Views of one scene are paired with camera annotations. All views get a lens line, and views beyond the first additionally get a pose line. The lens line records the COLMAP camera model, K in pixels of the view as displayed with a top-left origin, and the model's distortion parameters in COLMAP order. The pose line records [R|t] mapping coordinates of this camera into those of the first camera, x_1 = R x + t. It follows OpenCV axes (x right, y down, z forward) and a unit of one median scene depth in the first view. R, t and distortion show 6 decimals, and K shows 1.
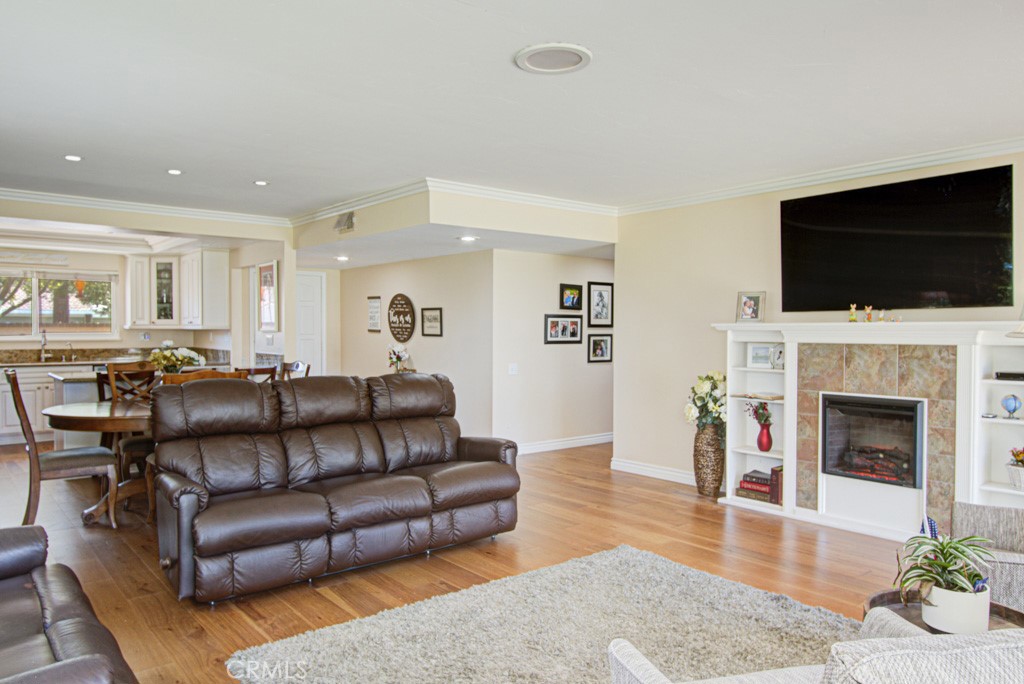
lens RADIAL K [[700.3, 0, 512.0], [0, 700.3, 342.0], [0, 0, 1]] dist [0.009112, -0.000489]
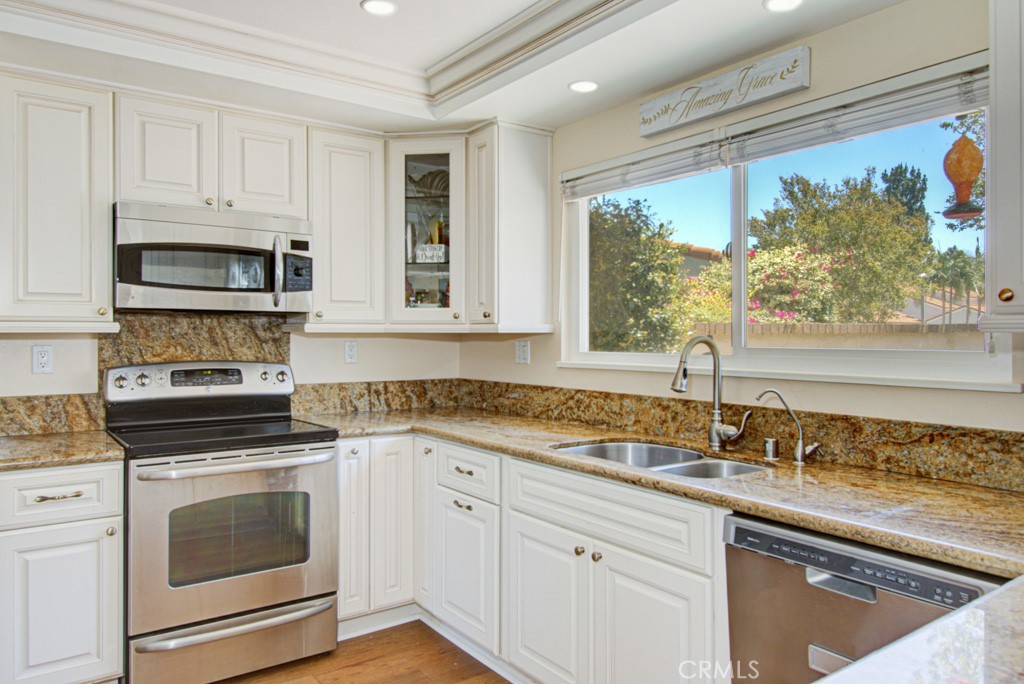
lens RADIAL K [[707.0, 0, 511.6], [0, 707.0, 331.7], [0, 0, 1]] dist [0.011195, -0.000530]
pose [[-0.067986, -0.005916, -0.997669, -0.397708], [-0.018314, 0.999821, -0.004681, -0.017686], [0.997518, 0.017953, -0.068082, 0.992557]]
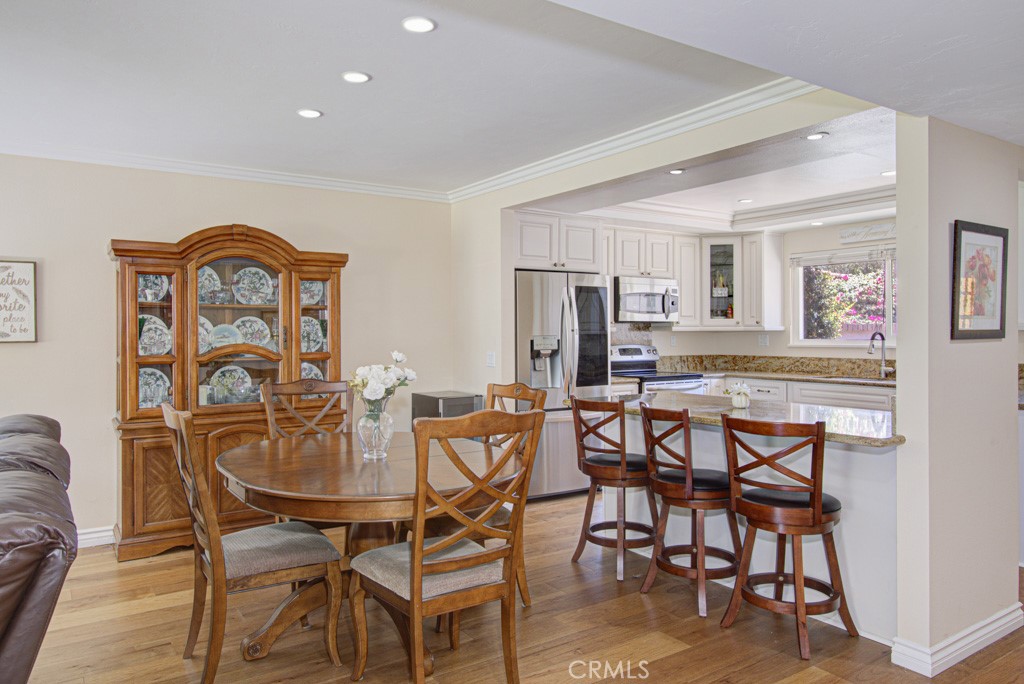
lens RADIAL K [[707.0, 0, 511.6], [0, 707.0, 331.7], [0, 0, 1]] dist [0.011195, -0.000530]
pose [[-0.096210, -0.001501, -0.995360, 0.076905], [-0.013454, 0.999909, -0.000207, -0.013284], [0.995270, 0.013372, -0.096221, 0.741001]]
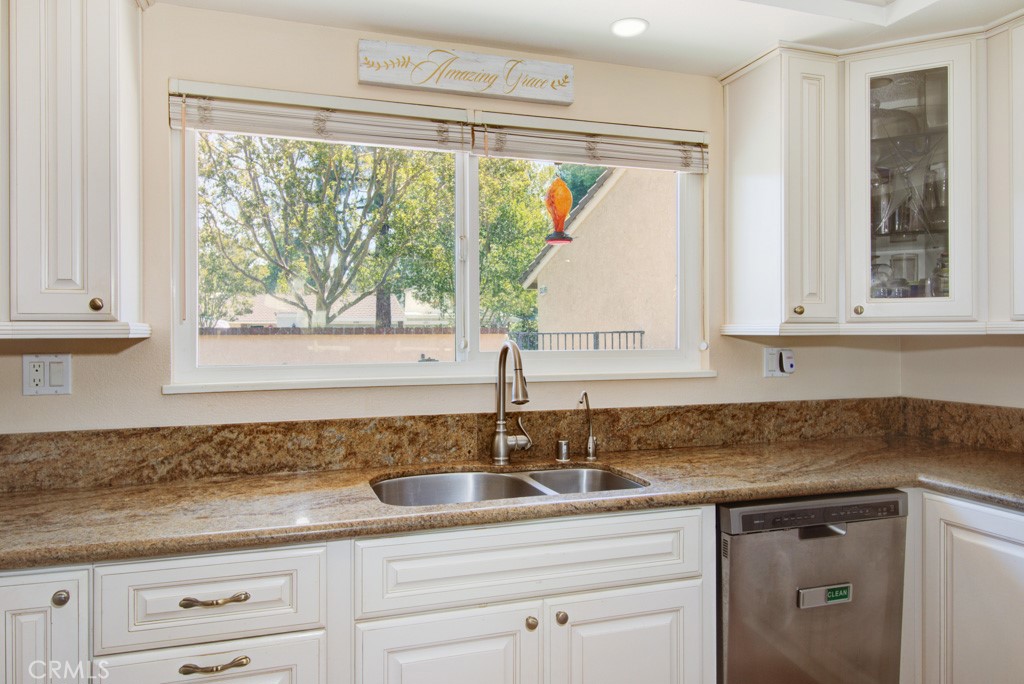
lens RADIAL K [[707.0, 0, 511.6], [0, 707.0, 331.7], [0, 0, 1]] dist [0.011195, -0.000530]
pose [[0.933463, -0.009642, -0.358543, -0.603444], [0.001660, 0.999744, -0.022565, -0.015832], [0.358669, 0.020468, 0.933240, 0.801972]]
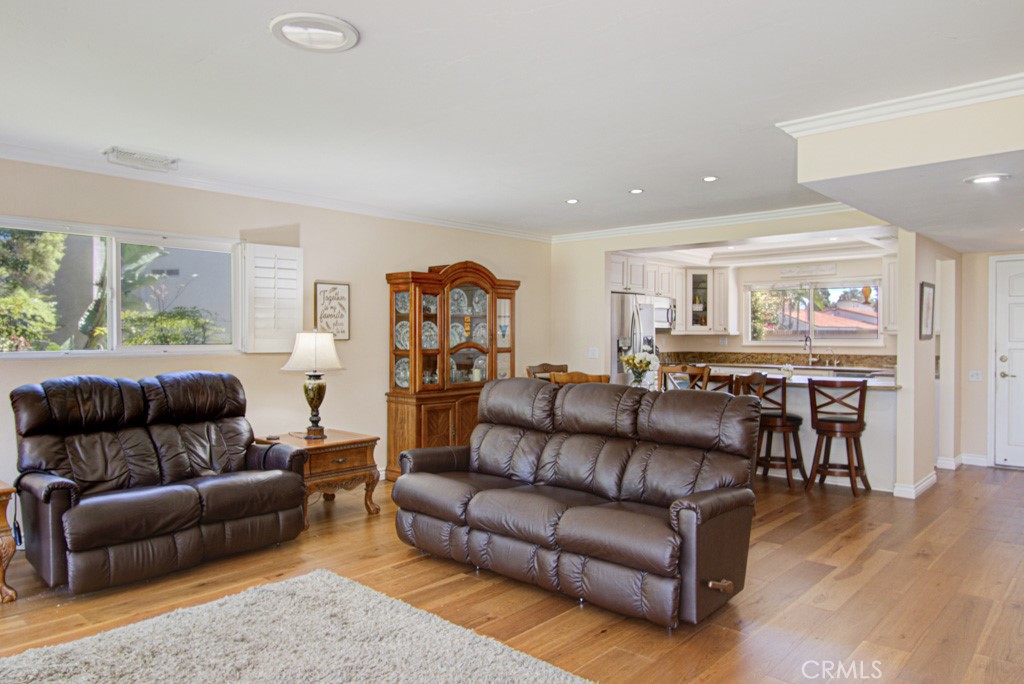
lens RADIAL K [[700.3, 0, 512.0], [0, 700.3, 342.0], [0, 0, 1]] dist [0.009112, -0.000489]
pose [[0.152682, 0.007717, -0.988245, 0.354194], [-0.017345, 0.999836, 0.005128, -0.005692], [0.988123, 0.016358, 0.152791, 0.400868]]
